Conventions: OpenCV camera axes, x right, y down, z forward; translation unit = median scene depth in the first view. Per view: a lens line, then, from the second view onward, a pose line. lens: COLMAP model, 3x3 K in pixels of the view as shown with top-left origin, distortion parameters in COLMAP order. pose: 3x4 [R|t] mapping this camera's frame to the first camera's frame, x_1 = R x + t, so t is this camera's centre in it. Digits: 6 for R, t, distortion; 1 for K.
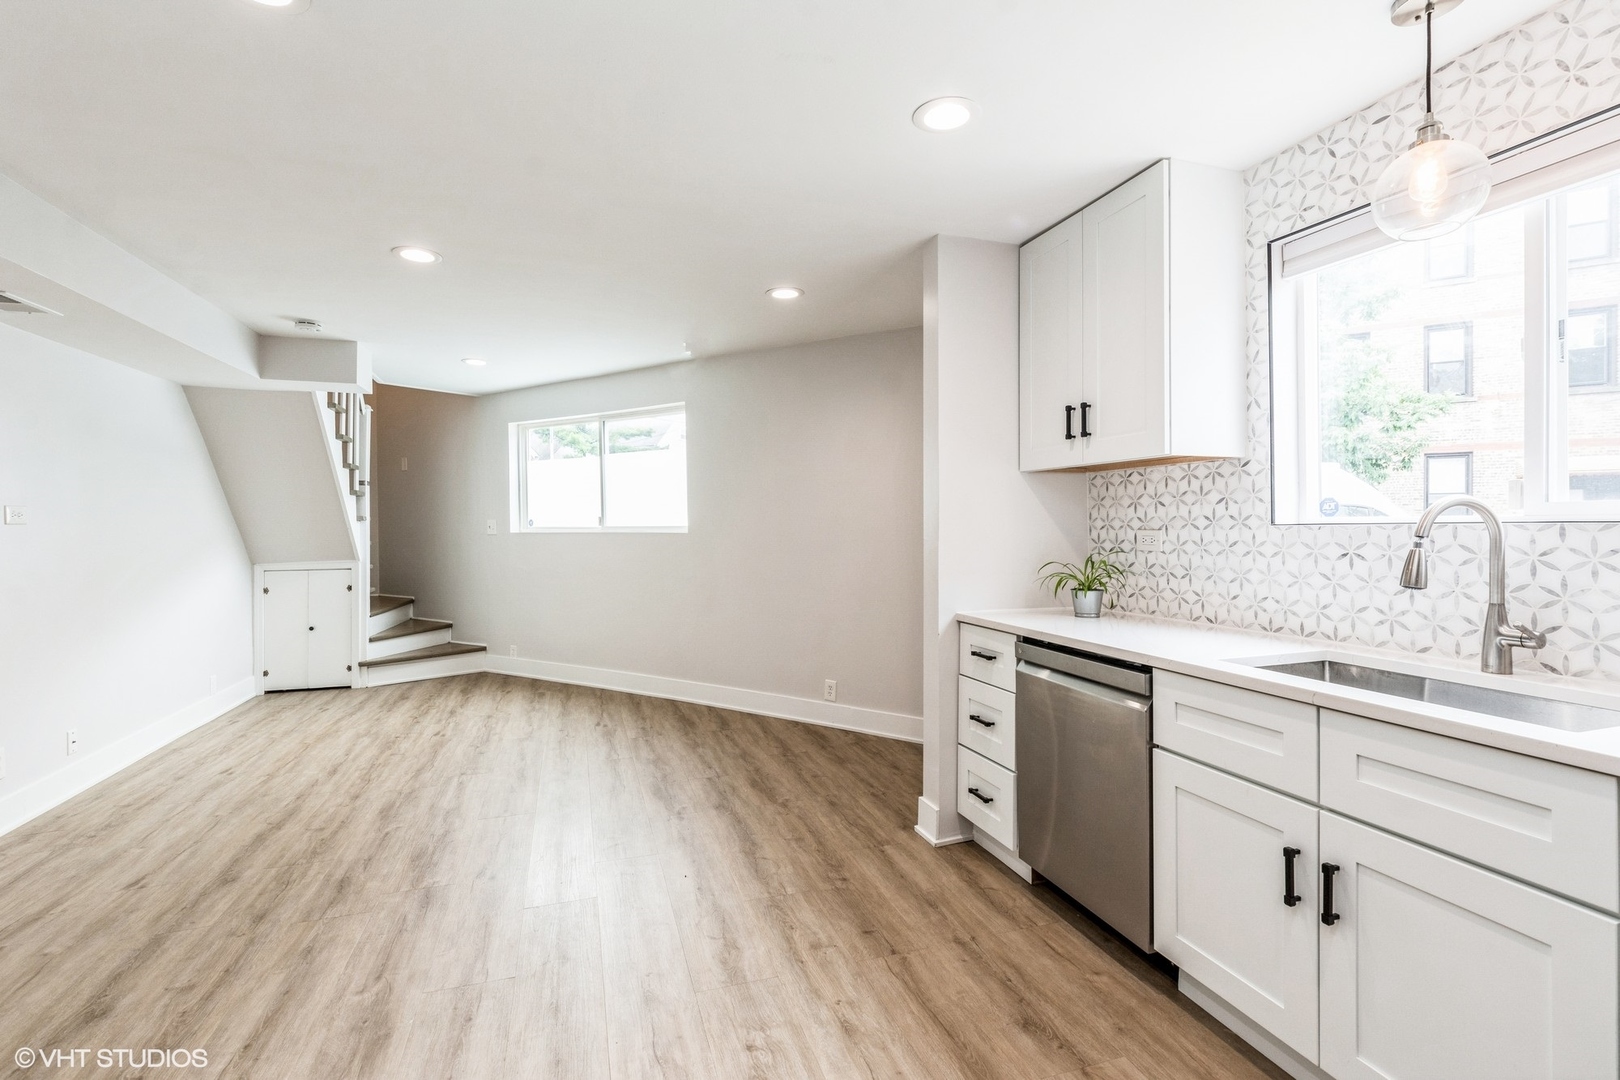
lens RADIAL K [[722.9, 0, 805.1], [0, 722.9, 524.1], [0, 0, 1]] dist [-0.000823, -0.000405]
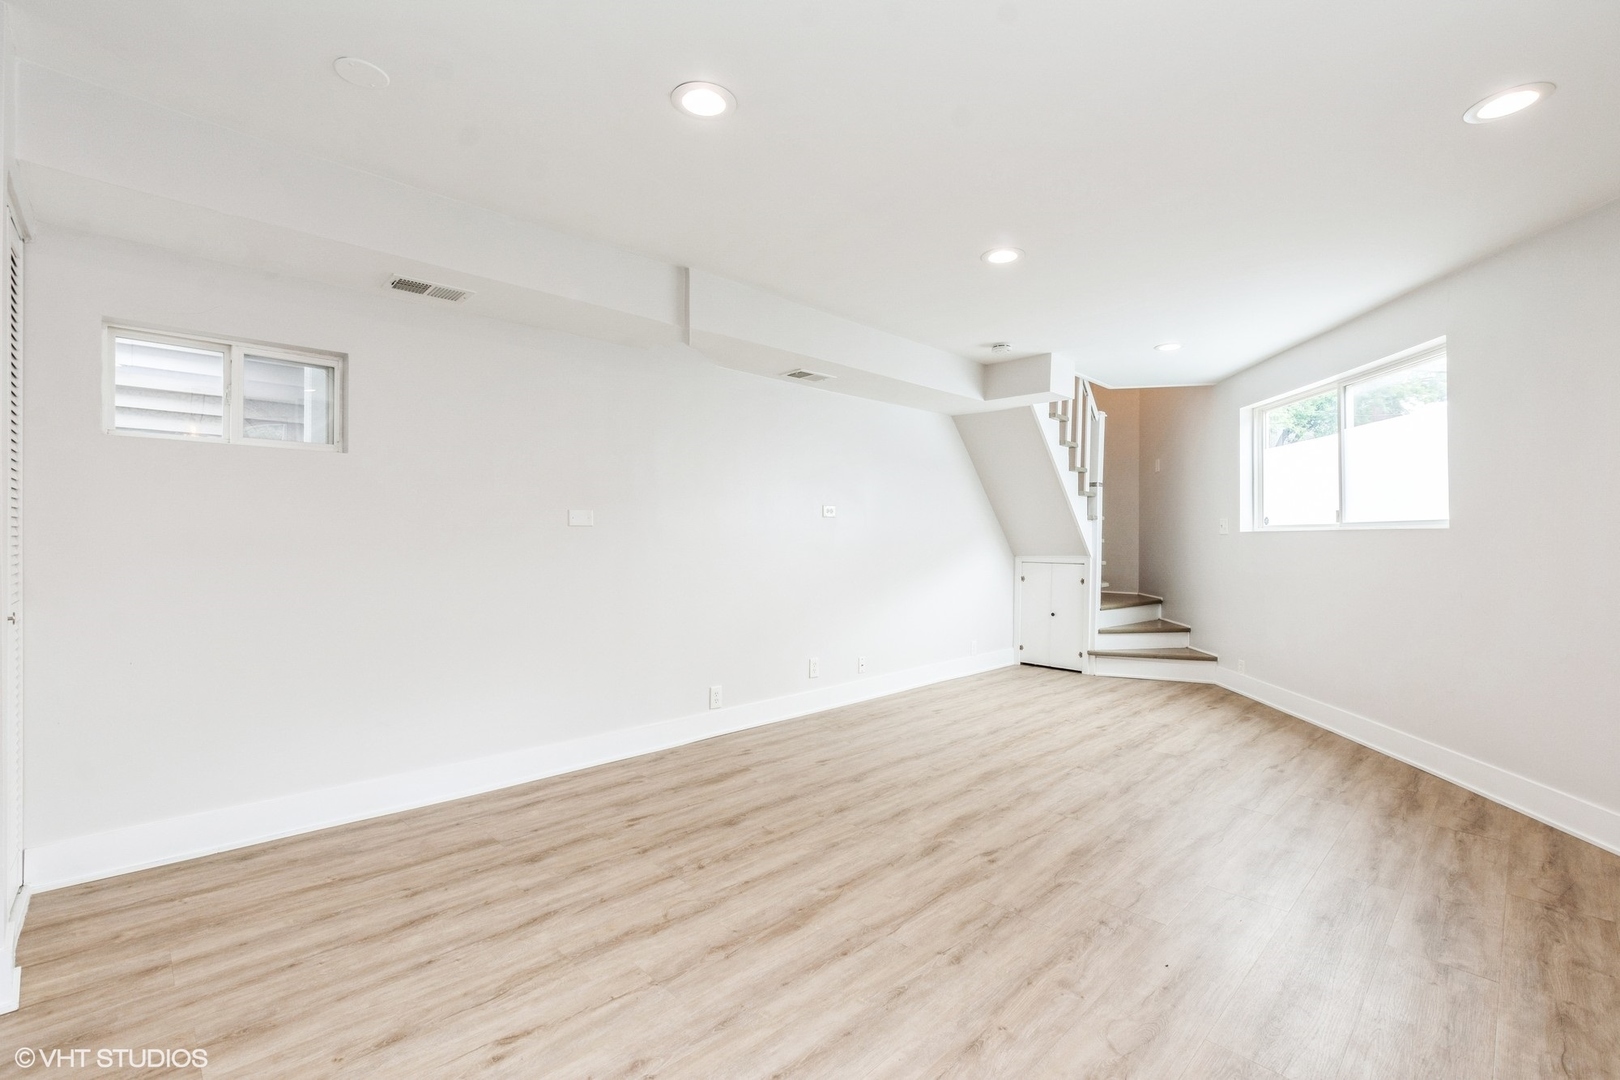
lens RADIAL K [[710.6, 0, 812.6], [0, 710.6, 533.9], [0, 0, 1]] dist [-0.001174, -0.000373]
pose [[0.447583, 0.004997, -0.894228, 0.294237], [-0.008815, 0.999960, 0.001175, 0.038357], [0.894199, 0.007356, 0.447609, 0.308861]]
